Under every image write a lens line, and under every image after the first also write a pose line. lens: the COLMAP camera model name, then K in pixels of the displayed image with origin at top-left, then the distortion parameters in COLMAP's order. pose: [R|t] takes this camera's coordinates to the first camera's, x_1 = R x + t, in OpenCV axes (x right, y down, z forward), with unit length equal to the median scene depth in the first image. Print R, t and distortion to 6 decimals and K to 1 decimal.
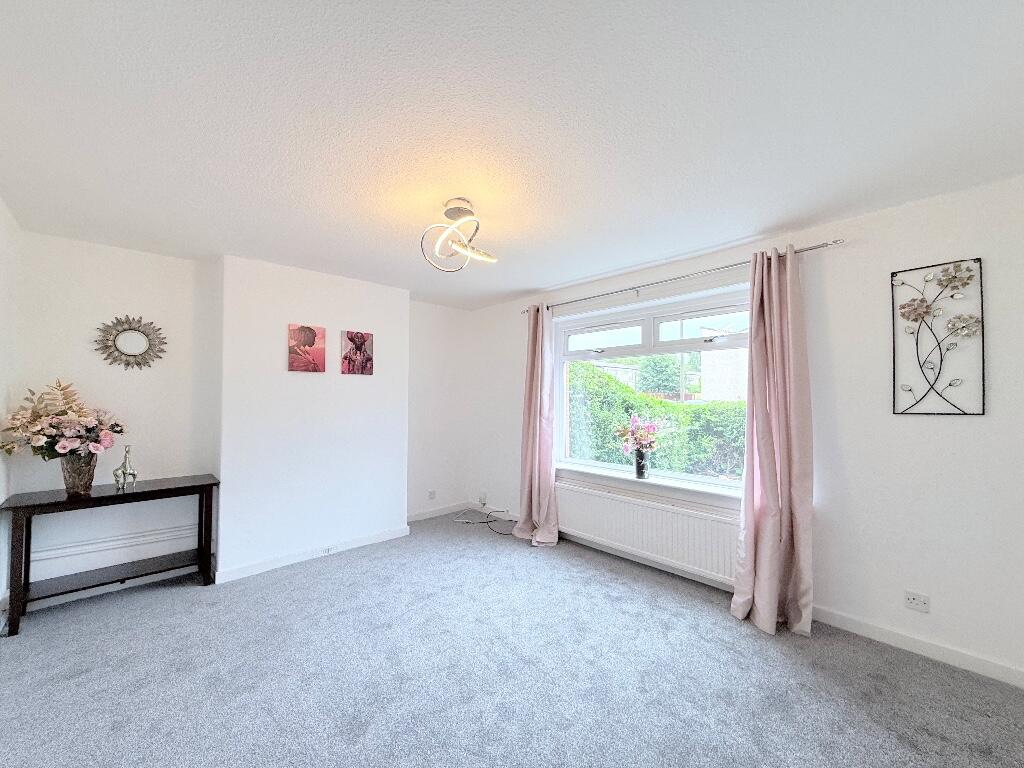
lens RADIAL K [[406.1, 0, 509.7], [0, 406.1, 384.6], [0, 0, 1]] dist [-0.001907, 0.000024]
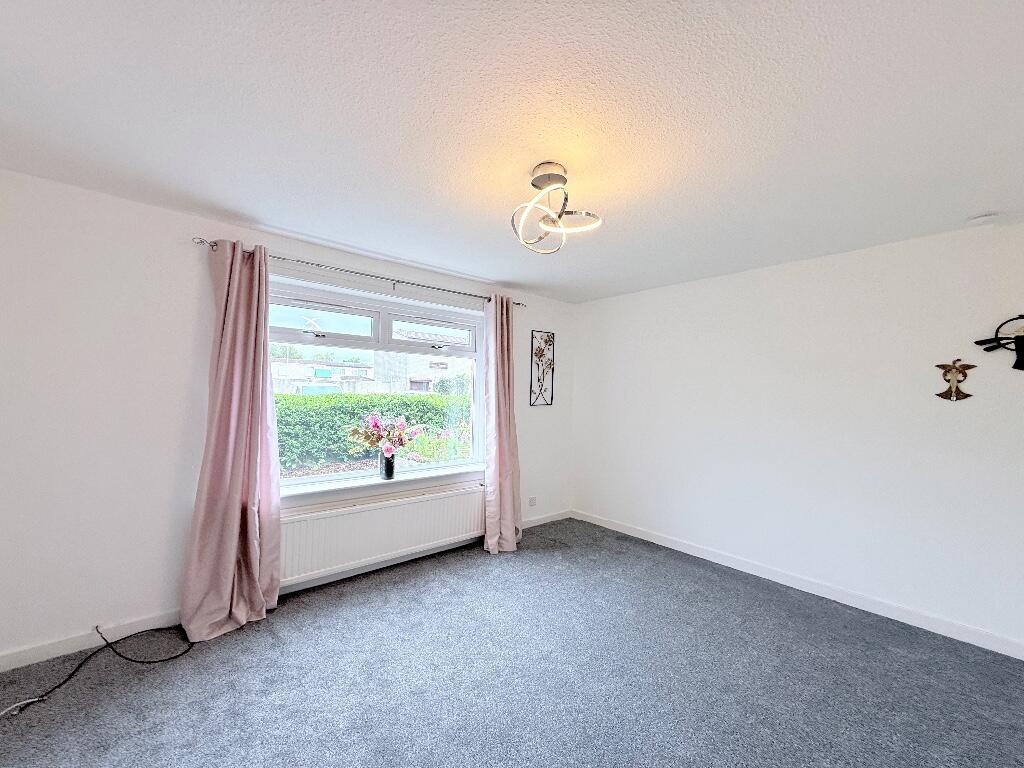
lens RADIAL K [[406.1, 0, 509.7], [0, 406.1, 384.6], [0, 0, 1]] dist [-0.001907, 0.000024]
pose [[0.046216, 0.031273, 0.998442, -0.788548], [-0.044344, 0.998589, -0.029225, 0.028987], [-0.997947, -0.042924, 0.047538, 0.843488]]
